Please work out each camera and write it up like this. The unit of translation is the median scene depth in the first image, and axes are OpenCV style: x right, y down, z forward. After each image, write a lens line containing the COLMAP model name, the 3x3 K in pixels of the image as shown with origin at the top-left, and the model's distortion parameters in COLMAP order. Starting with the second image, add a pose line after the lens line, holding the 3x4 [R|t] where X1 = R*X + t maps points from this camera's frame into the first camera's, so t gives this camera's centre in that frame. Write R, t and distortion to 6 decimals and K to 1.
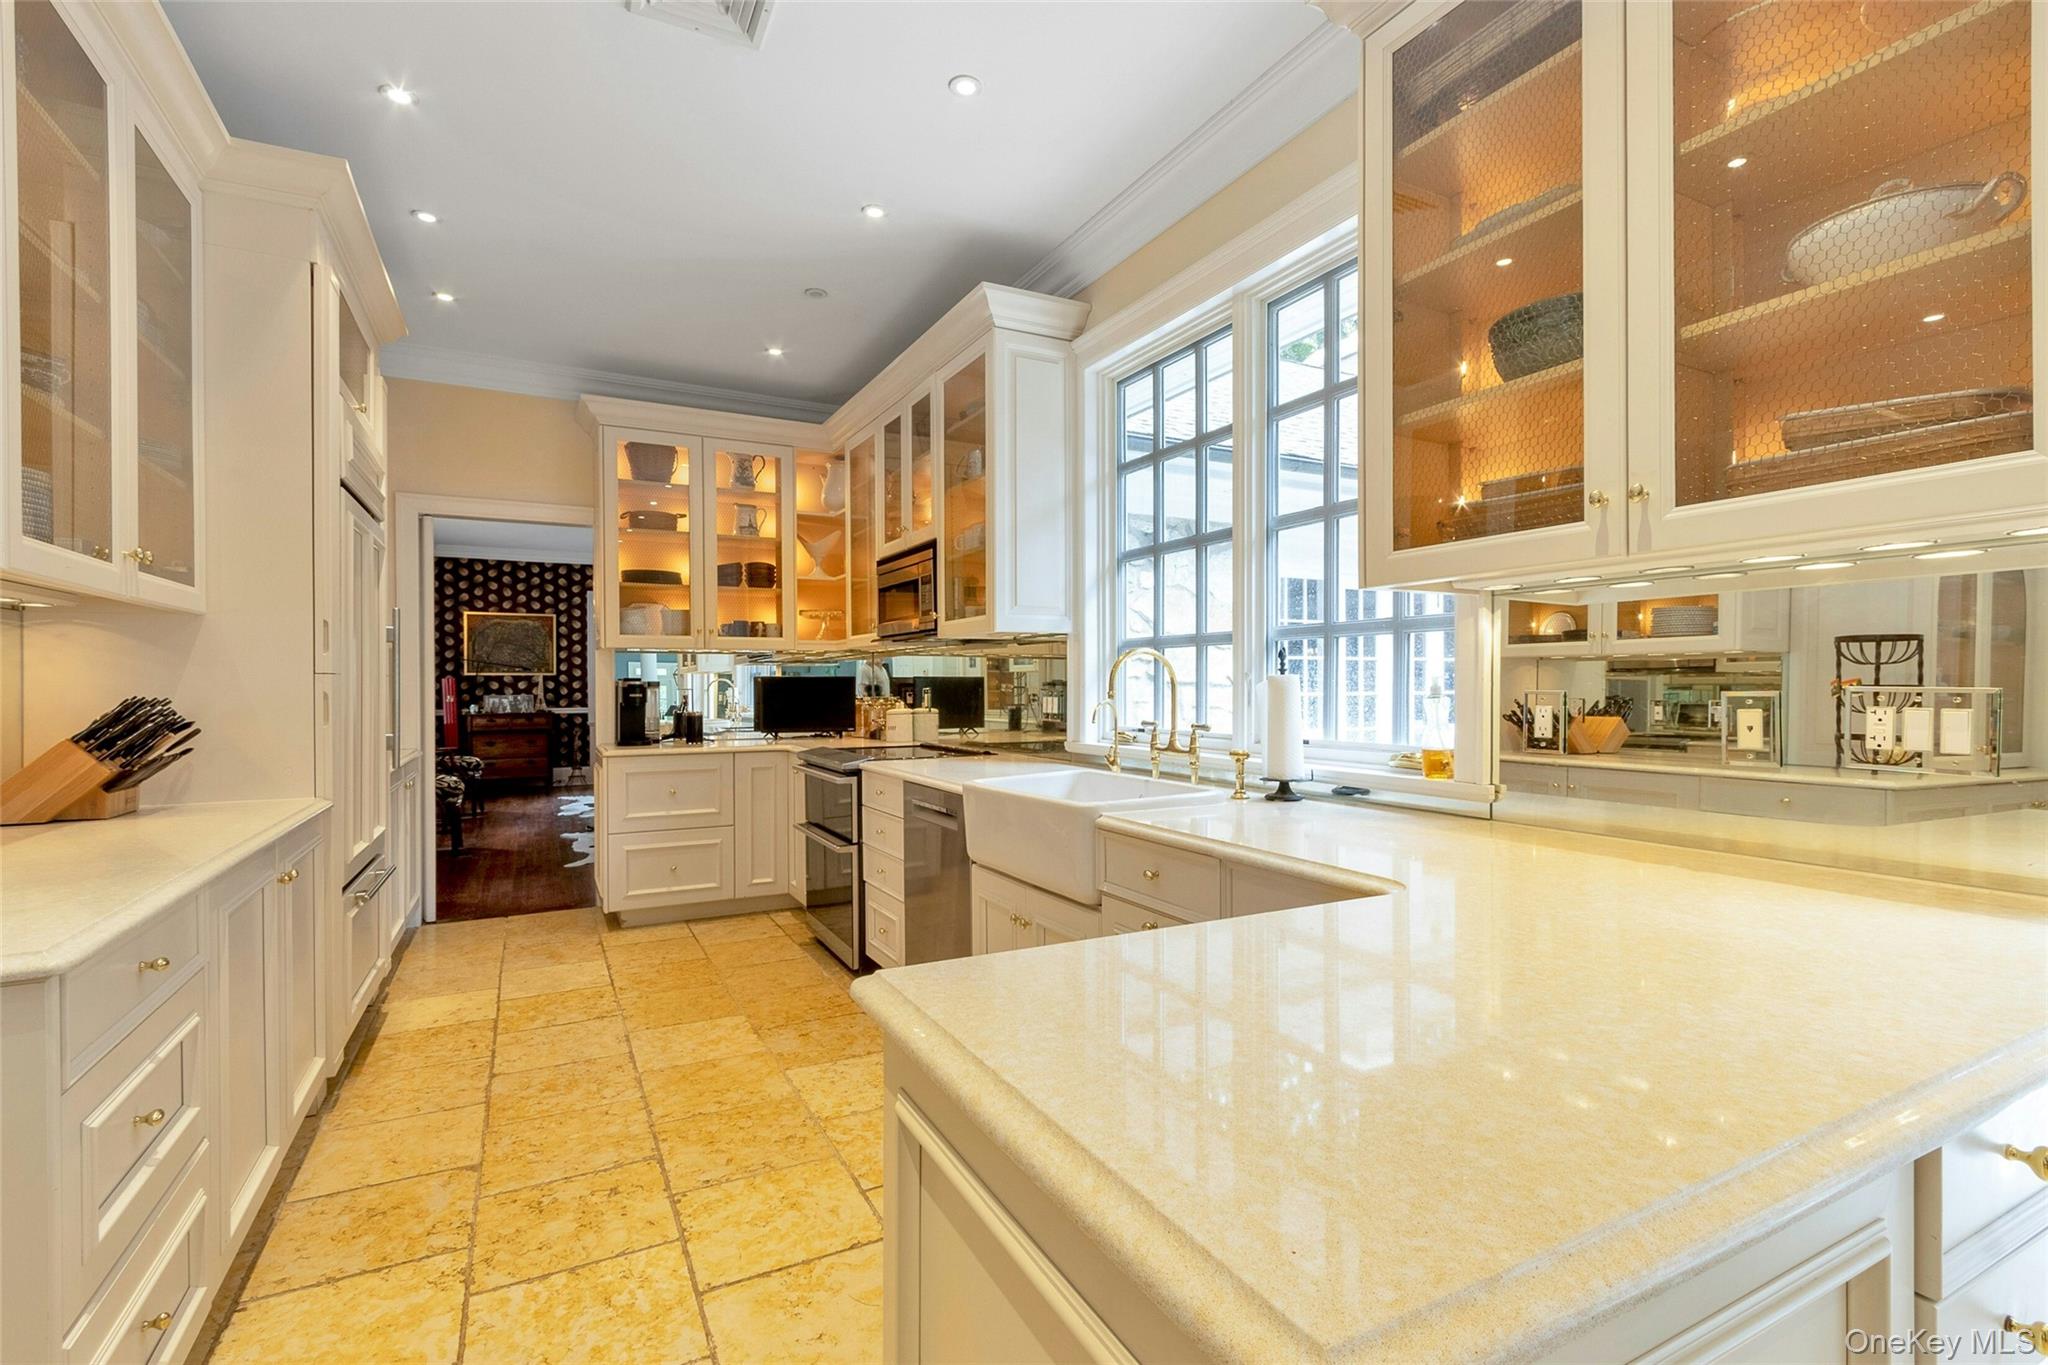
lens RADIAL K [[948.9, 0, 1027.7], [0, 948.9, 683.1], [0, 0, 1]] dist [-0.001703, -0.000484]
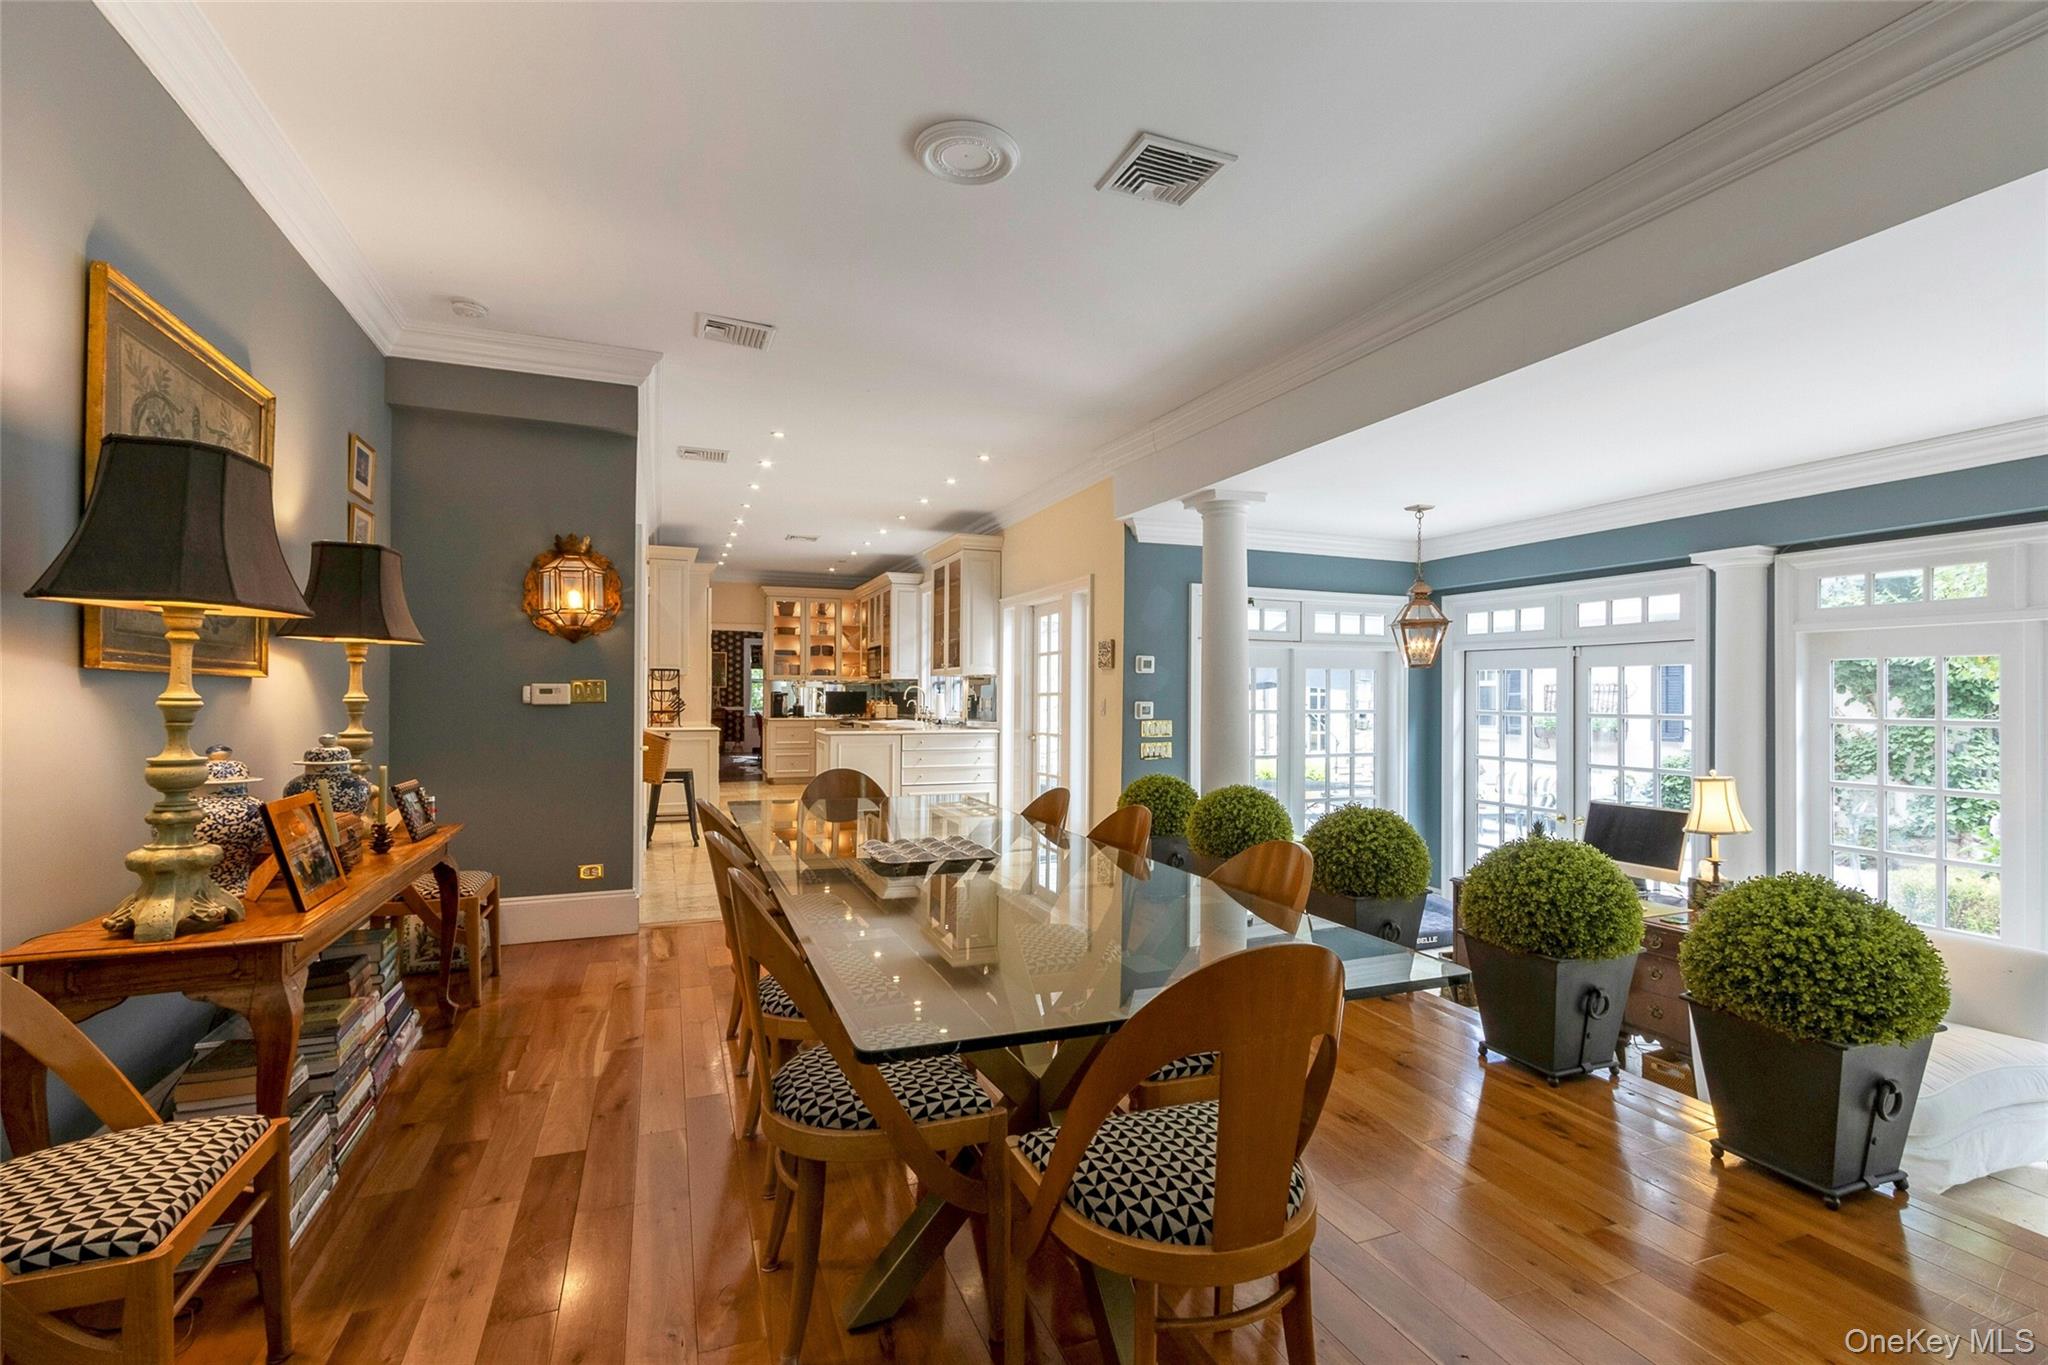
lens RADIAL K [[948.9, 0, 1027.7], [0, 948.9, 683.1], [0, 0, 1]] dist [-0.001703, -0.000484]
pose [[0.993547, 0.007523, -0.113171, 0.242781], [-0.008754, 0.999908, -0.010389, -0.003597], [0.113083, 0.011313, 0.993521, -0.655575]]
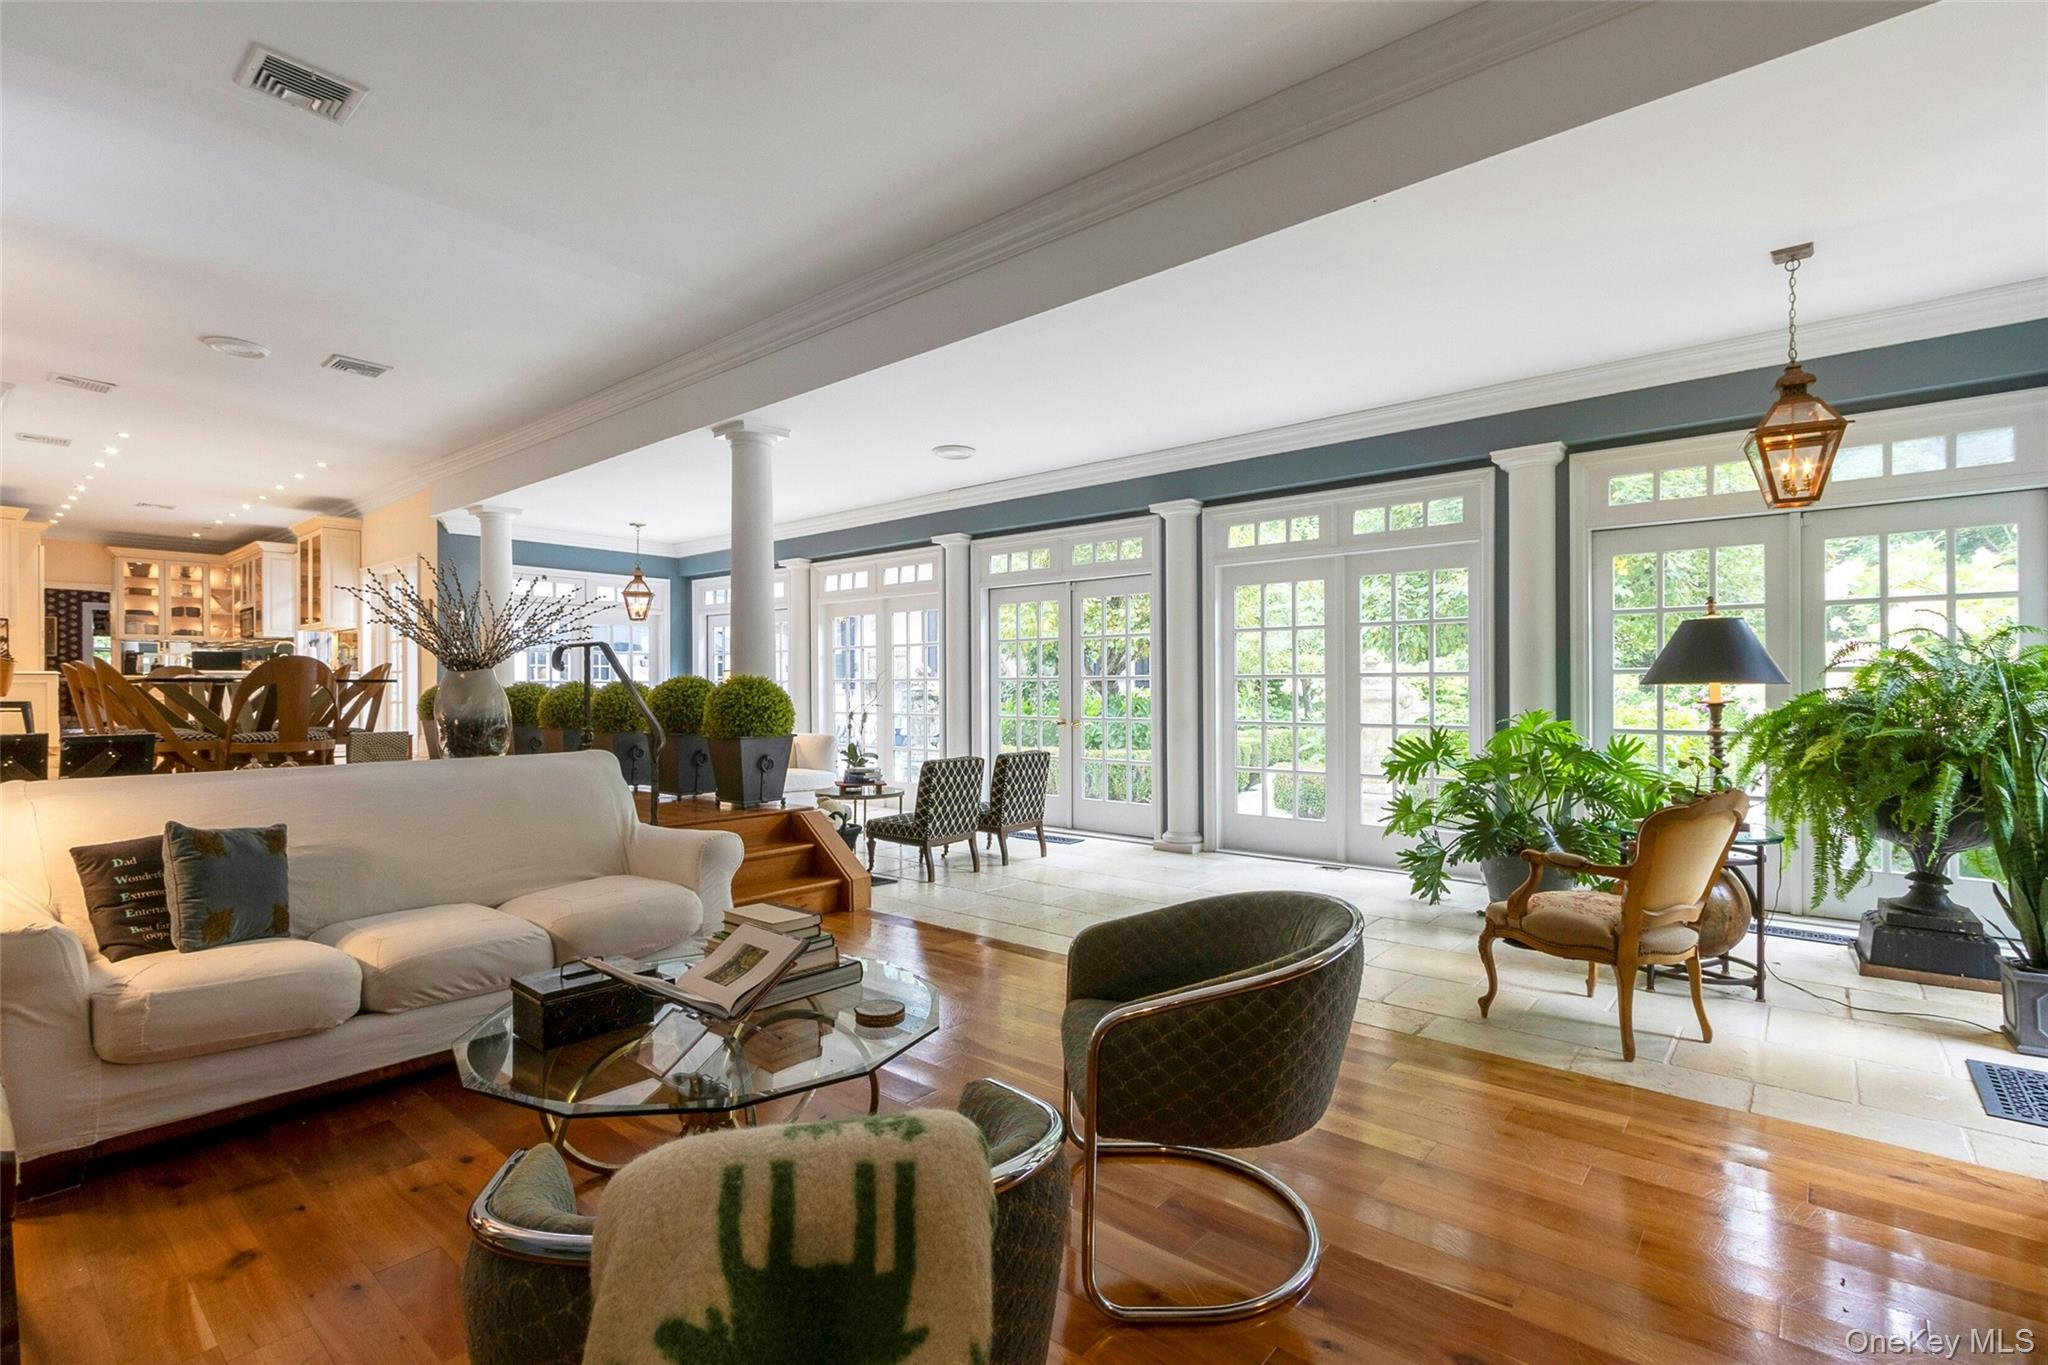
lens RADIAL K [[948.9, 0, 1027.7], [0, 948.9, 683.1], [0, 0, 1]] dist [-0.001703, -0.000484]
pose [[0.927252, 0.000827, 0.374436, 0.403243], [0.000031, 0.999997, -0.002284, 0.040089], [-0.374437, 0.002129, 0.927250, -1.051006]]
